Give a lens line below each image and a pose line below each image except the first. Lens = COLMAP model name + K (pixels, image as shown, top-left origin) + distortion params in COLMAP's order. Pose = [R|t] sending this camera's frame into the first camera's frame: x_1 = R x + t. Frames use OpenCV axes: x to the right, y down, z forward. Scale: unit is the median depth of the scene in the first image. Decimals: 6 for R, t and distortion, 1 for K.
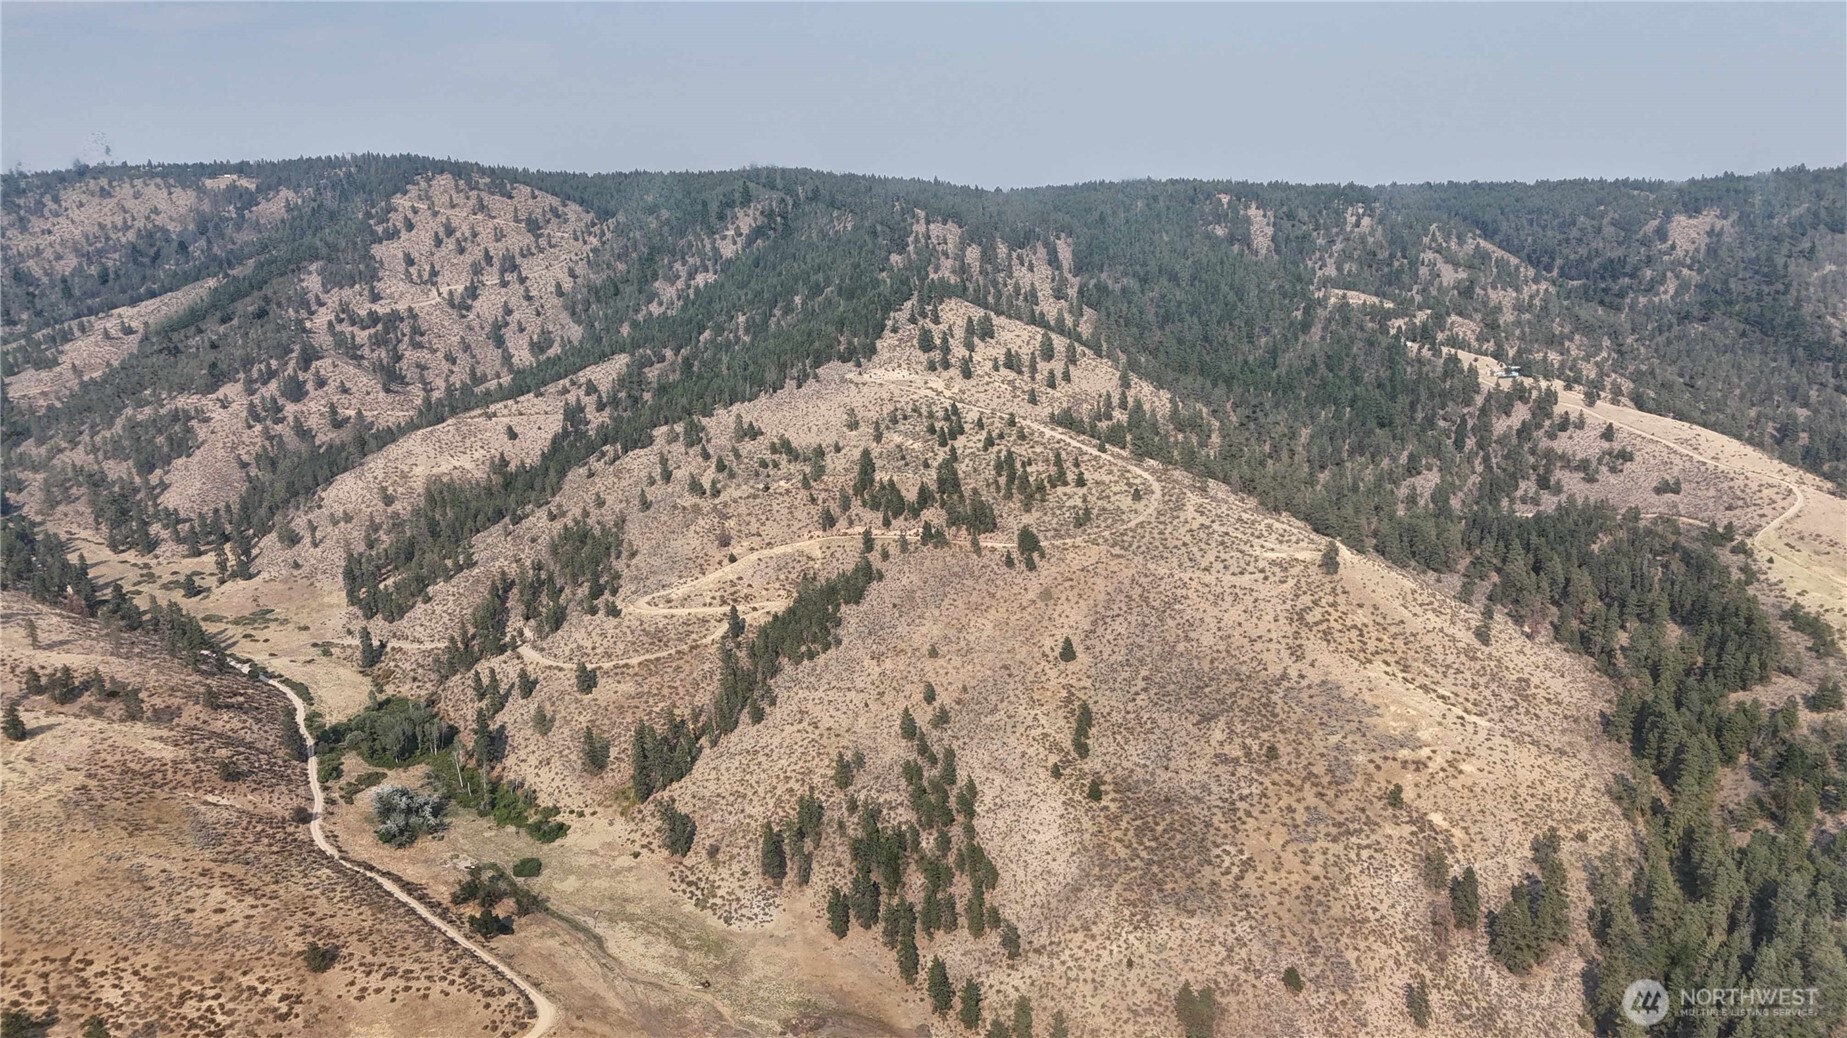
lens RADIAL K [[1352.0, 0, 919.3], [0, 1352.0, 523.2], [0, 0, 1]] dist [0.048082, -0.035548]
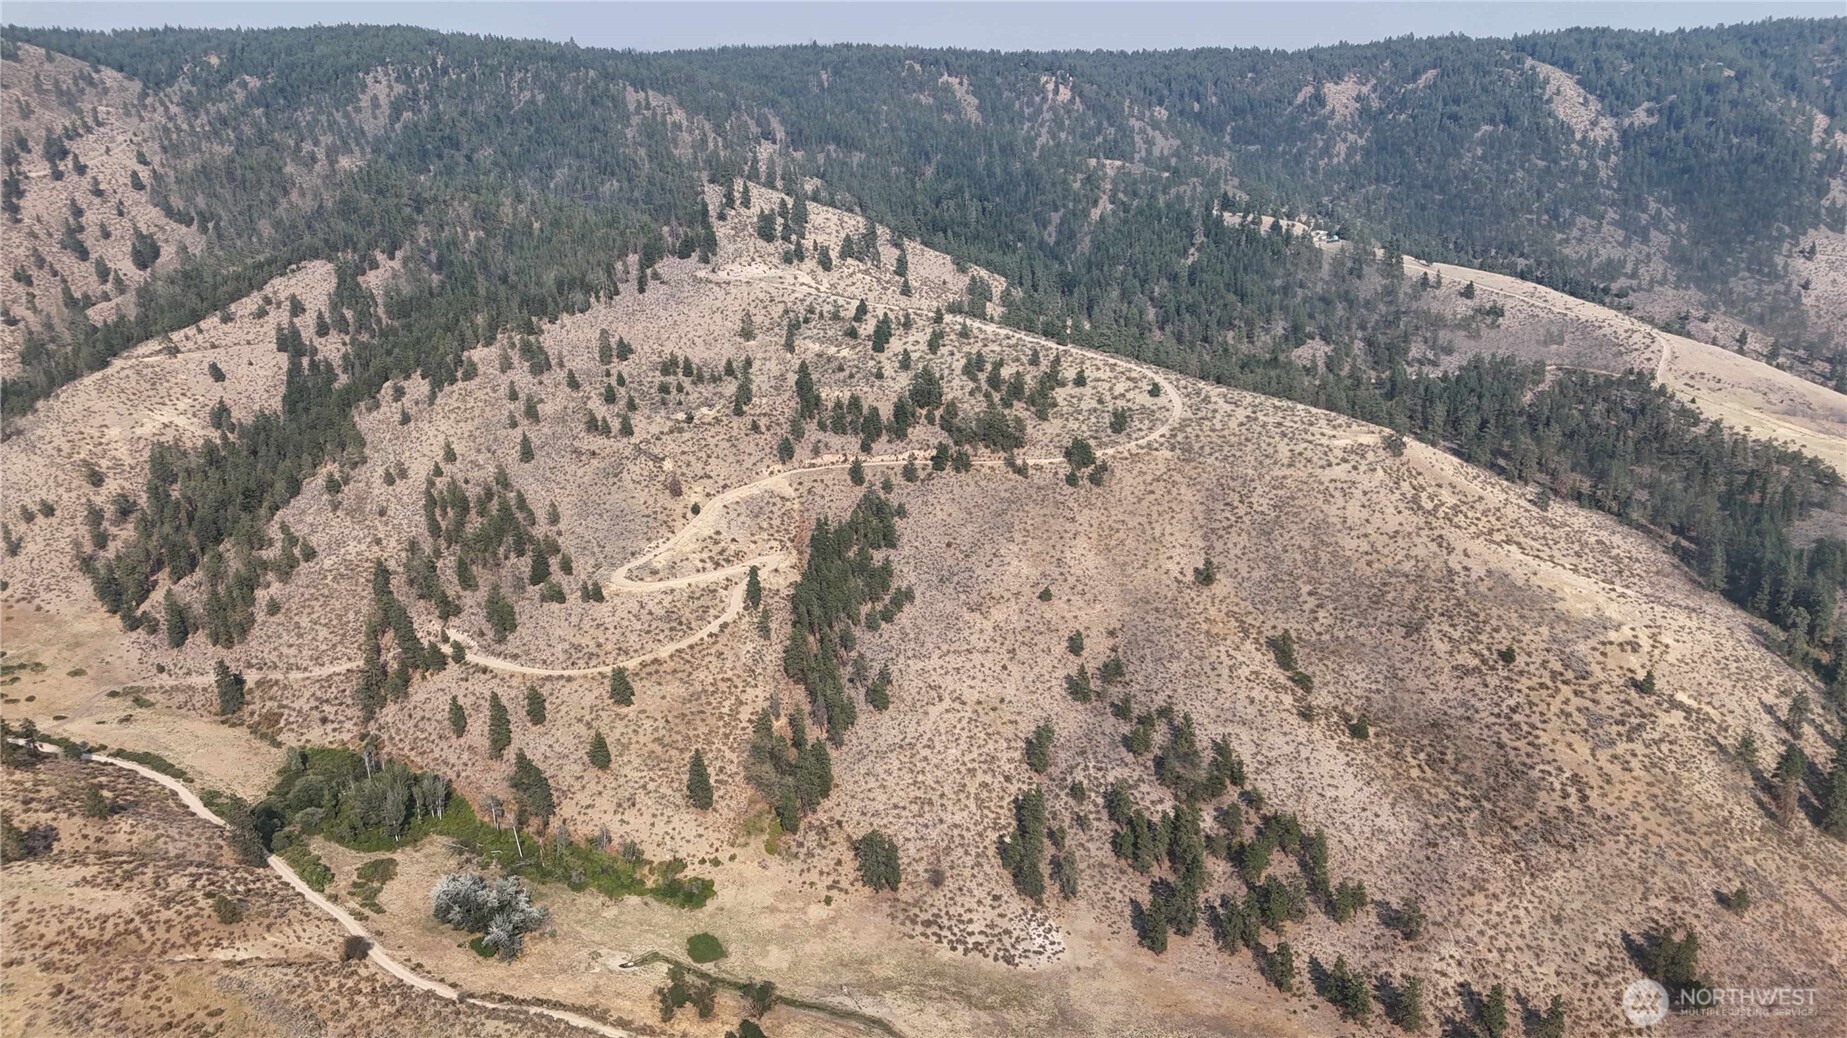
lens RADIAL K [[1352.0, 0, 938.1], [0, 1352.0, 539.0], [0, 0, 1]] dist [0.048082, -0.035548]
pose [[0.929226, -0.121763, 0.348872, -0.286222], [0.087484, 0.989799, 0.112445, -0.034719], [-0.359005, -0.073966, 0.930400, 0.183042]]
